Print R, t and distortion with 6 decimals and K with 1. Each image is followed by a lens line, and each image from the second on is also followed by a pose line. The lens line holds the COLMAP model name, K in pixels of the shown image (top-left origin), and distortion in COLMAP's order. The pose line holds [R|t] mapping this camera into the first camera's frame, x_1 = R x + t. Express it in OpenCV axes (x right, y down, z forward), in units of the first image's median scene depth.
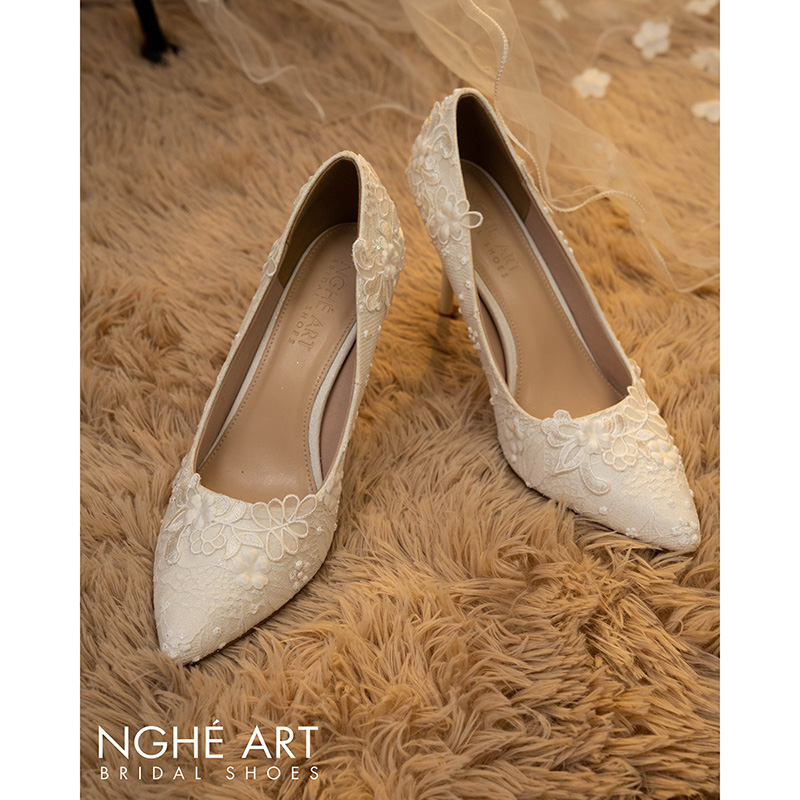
lens RADIAL K [[1968.3, 0, 400.0], [0, 1968.3, 400.0], [0, 0, 1]] dist [0.305036, 0.175288]
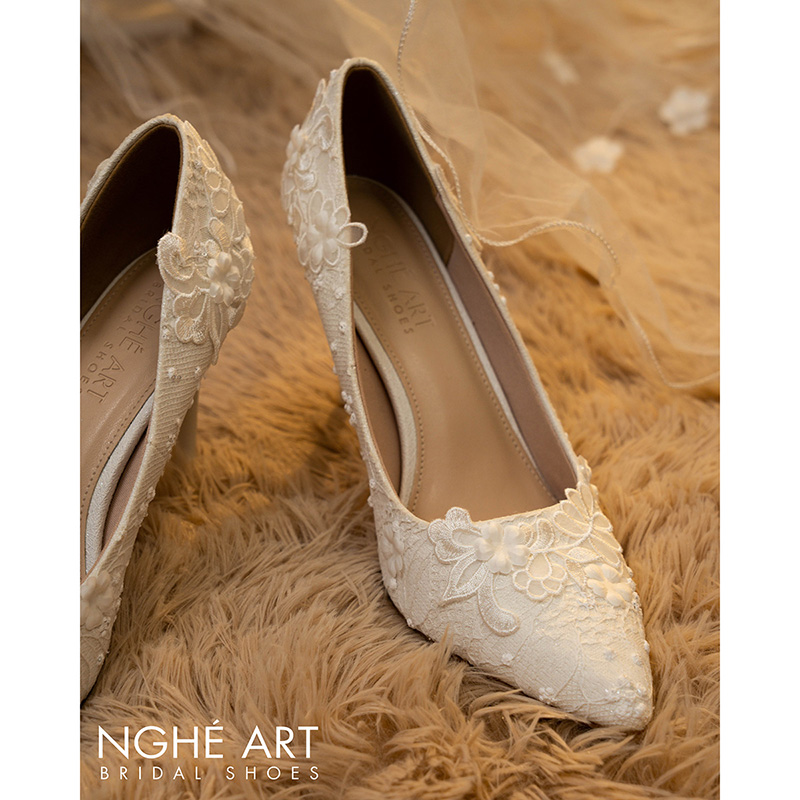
lens RADIAL K [[2038.8, 0, 400.0], [0, 2038.8, 400.0], [0, 0, 1]] dist [0.352242, -0.230491]
pose [[0.994710, 0.054390, -0.087146, 0.117371], [-0.068278, 0.983880, -0.165284, 0.082993], [0.076752, 0.170359, 0.982388, 0.298460]]
